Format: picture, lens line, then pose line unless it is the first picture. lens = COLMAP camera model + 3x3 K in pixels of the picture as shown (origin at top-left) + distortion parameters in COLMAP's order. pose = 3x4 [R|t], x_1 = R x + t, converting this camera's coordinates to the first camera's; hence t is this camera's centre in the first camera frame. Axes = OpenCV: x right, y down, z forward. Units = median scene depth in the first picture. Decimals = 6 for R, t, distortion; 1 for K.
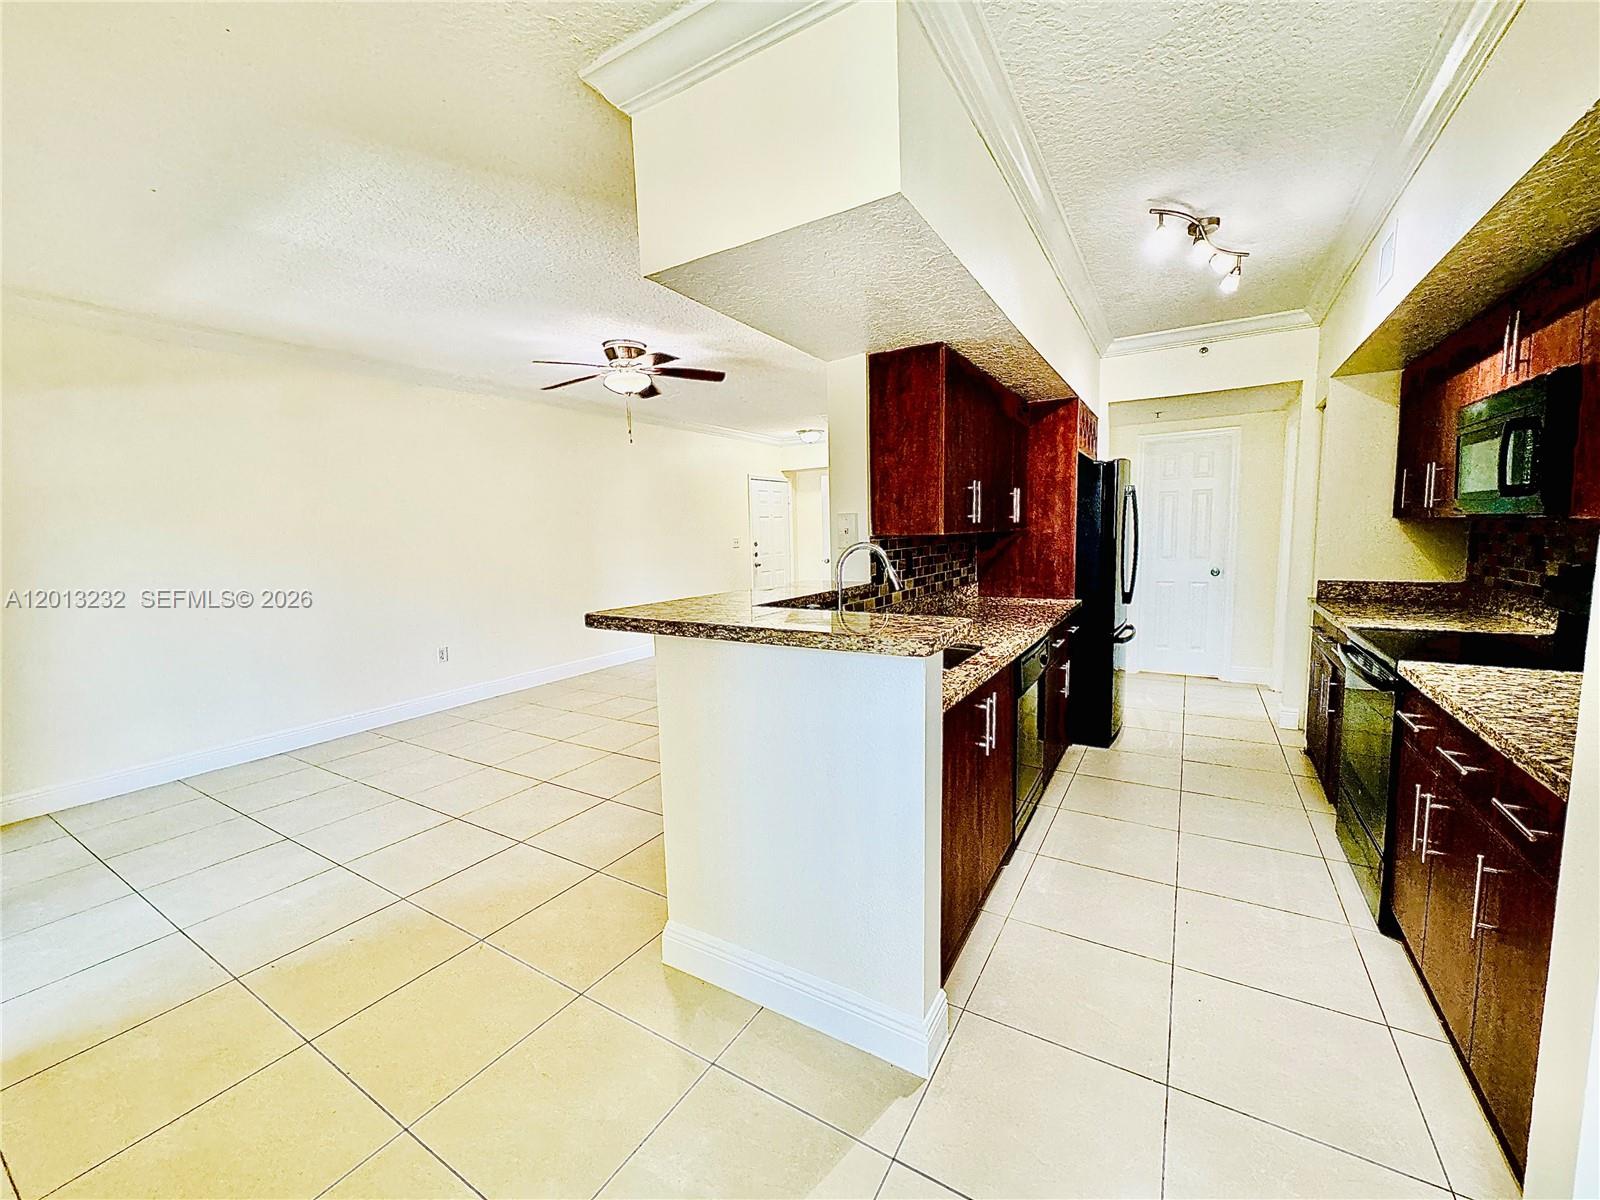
lens RADIAL K [[644.3, 0, 797.9], [0, 644.3, 601.2], [0, 0, 1]] dist [-0.001481, -0.000072]
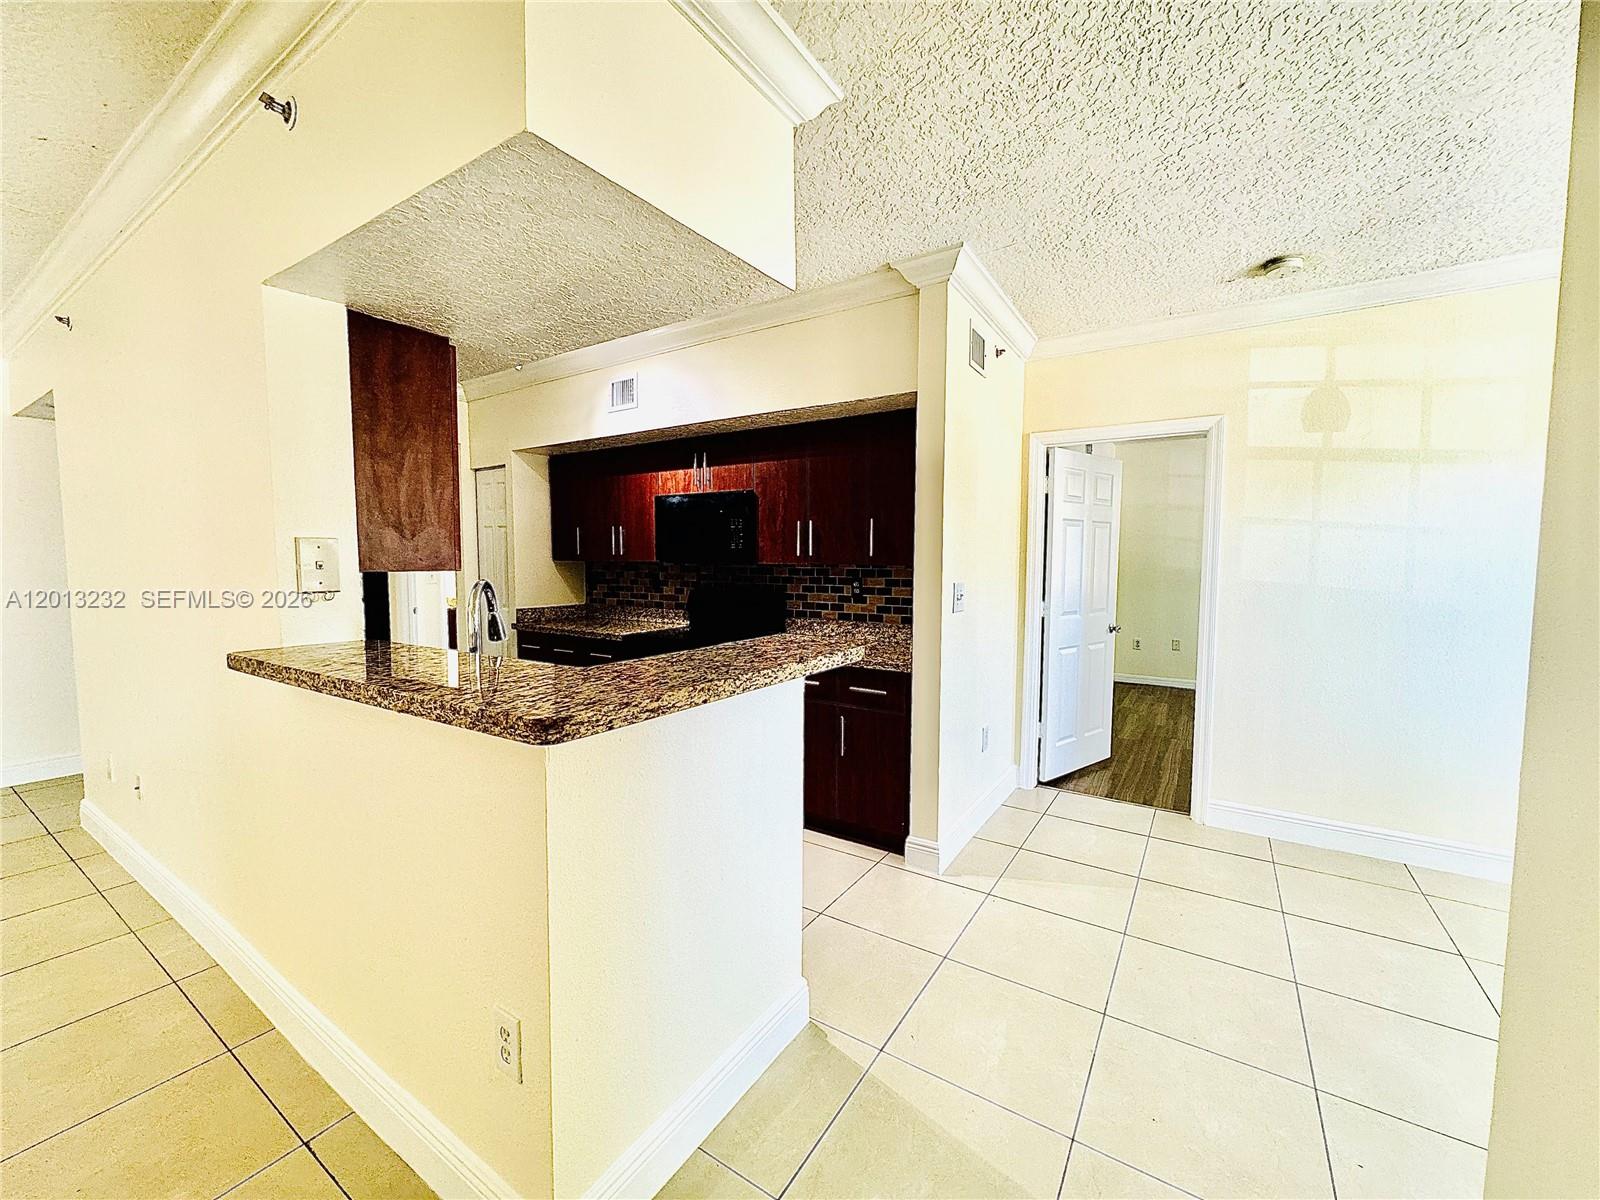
lens RADIAL K [[644.3, 0, 797.0], [0, 644.3, 597.3], [0, 0, 1]] dist [-0.001481, -0.000072]
pose [[0.039471, -0.035709, 0.998582, -0.577723], [0.114692, 0.992918, 0.030973, -0.042930], [-0.992617, 0.113307, 0.043287, 0.532886]]
